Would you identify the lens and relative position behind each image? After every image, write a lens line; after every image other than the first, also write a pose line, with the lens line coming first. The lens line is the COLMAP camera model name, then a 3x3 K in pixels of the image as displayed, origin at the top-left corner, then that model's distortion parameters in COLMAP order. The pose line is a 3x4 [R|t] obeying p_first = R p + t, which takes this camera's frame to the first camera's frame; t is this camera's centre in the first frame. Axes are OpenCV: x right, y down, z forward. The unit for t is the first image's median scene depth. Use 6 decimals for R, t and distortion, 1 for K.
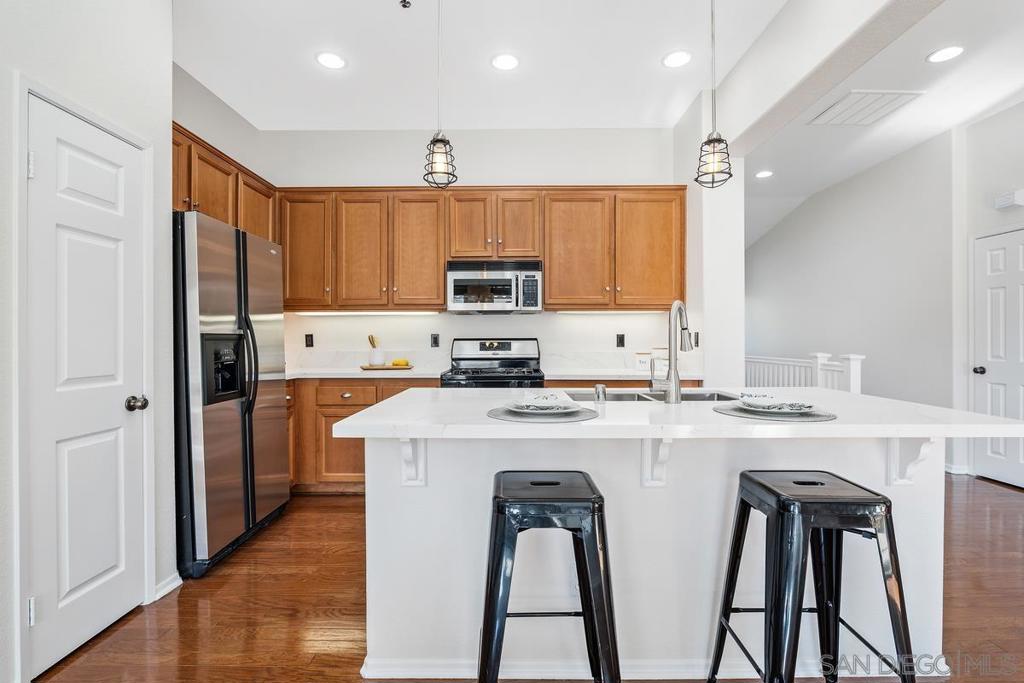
lens RADIAL K [[472.9, 0, 512.9], [0, 472.9, 340.3], [0, 0, 1]] dist [-0.017427, 0.000872]
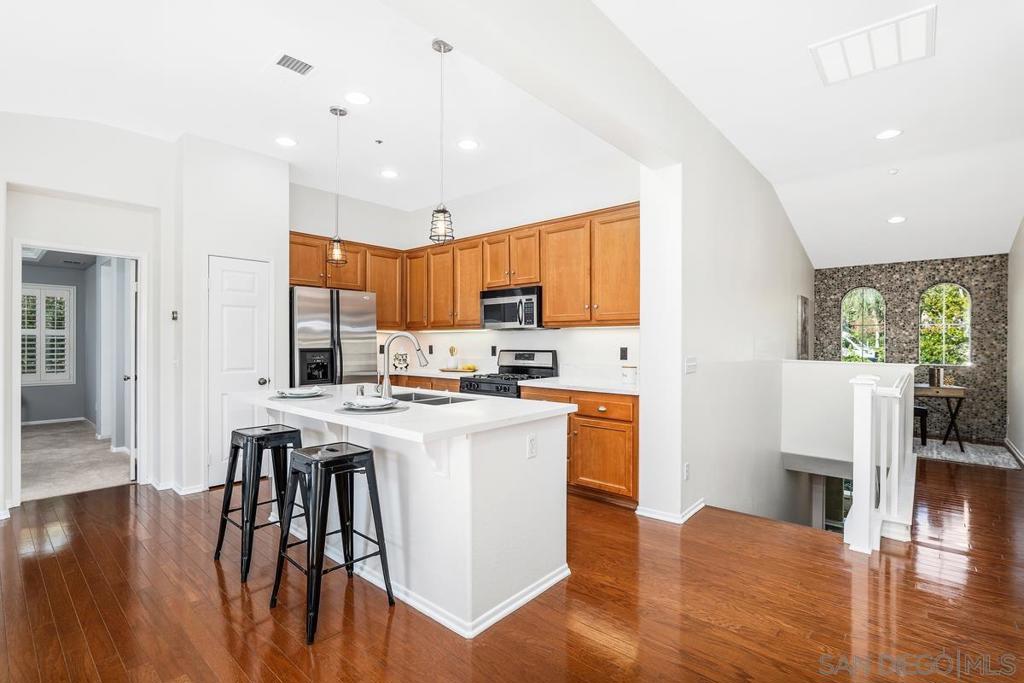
lens RADIAL K [[472.9, 0, 510.6], [0, 472.9, 344.2], [0, 0, 1]] dist [-0.017427, 0.000872]
pose [[0.753439, 0.004422, -0.657503, 0.792718], [-0.002949, 0.999990, 0.003346, -0.025294], [0.657512, -0.000582, 0.753444, 0.060990]]
